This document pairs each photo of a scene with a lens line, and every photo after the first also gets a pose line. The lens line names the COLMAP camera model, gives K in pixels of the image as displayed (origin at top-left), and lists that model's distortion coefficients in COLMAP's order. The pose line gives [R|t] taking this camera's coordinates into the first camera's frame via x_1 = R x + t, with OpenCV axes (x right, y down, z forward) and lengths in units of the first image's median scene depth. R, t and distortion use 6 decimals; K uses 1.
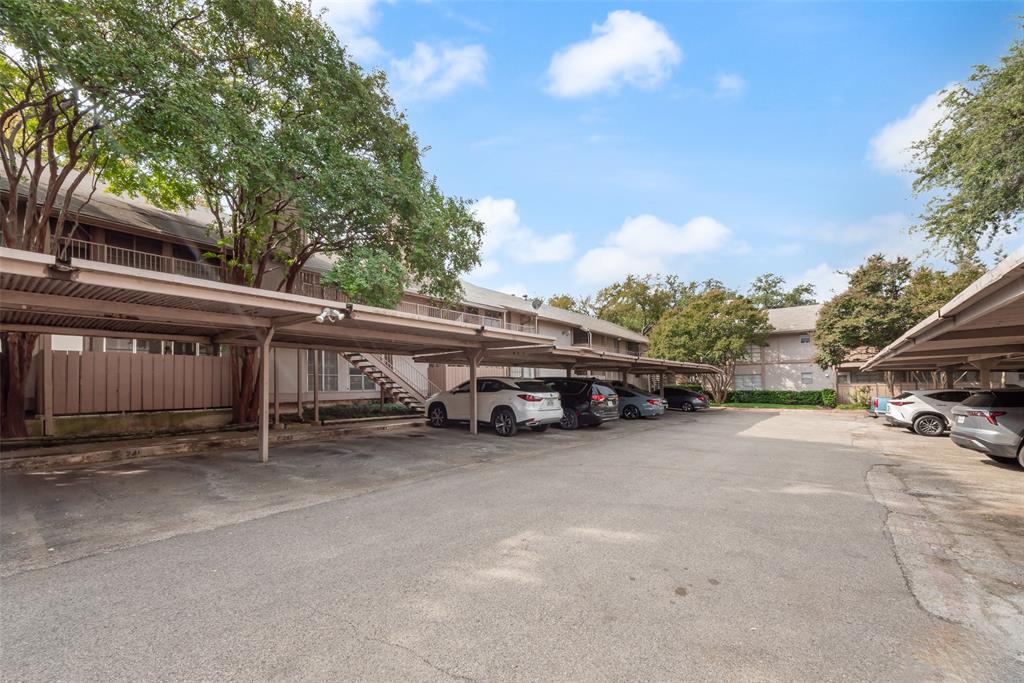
lens RADIAL K [[403.1, 0, 513.1], [0, 403.1, 376.2], [0, 0, 1]] dist [0.000012, 0.000024]
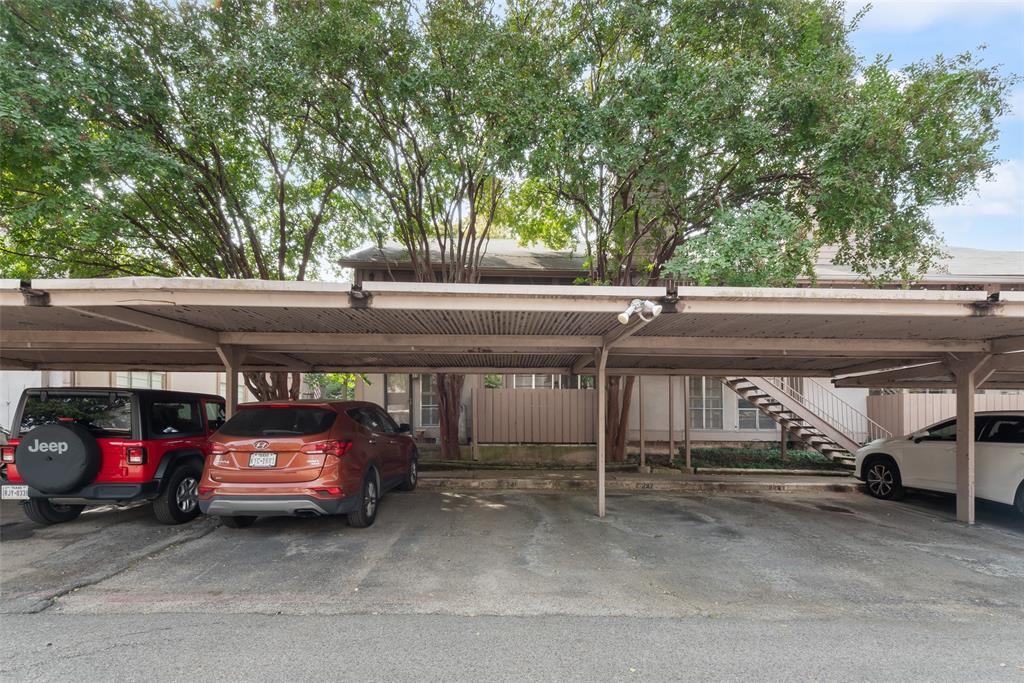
lens RADIAL K [[474.6, 0, 513.7], [0, 474.6, 415.5], [0, 0, 1]] dist [0.015201, -0.001176]
pose [[0.653812, 0.008261, -0.756612, -0.011245], [-0.000057, 0.999941, 0.010869, 0.000437], [0.756657, -0.007064, 0.653774, 0.152211]]
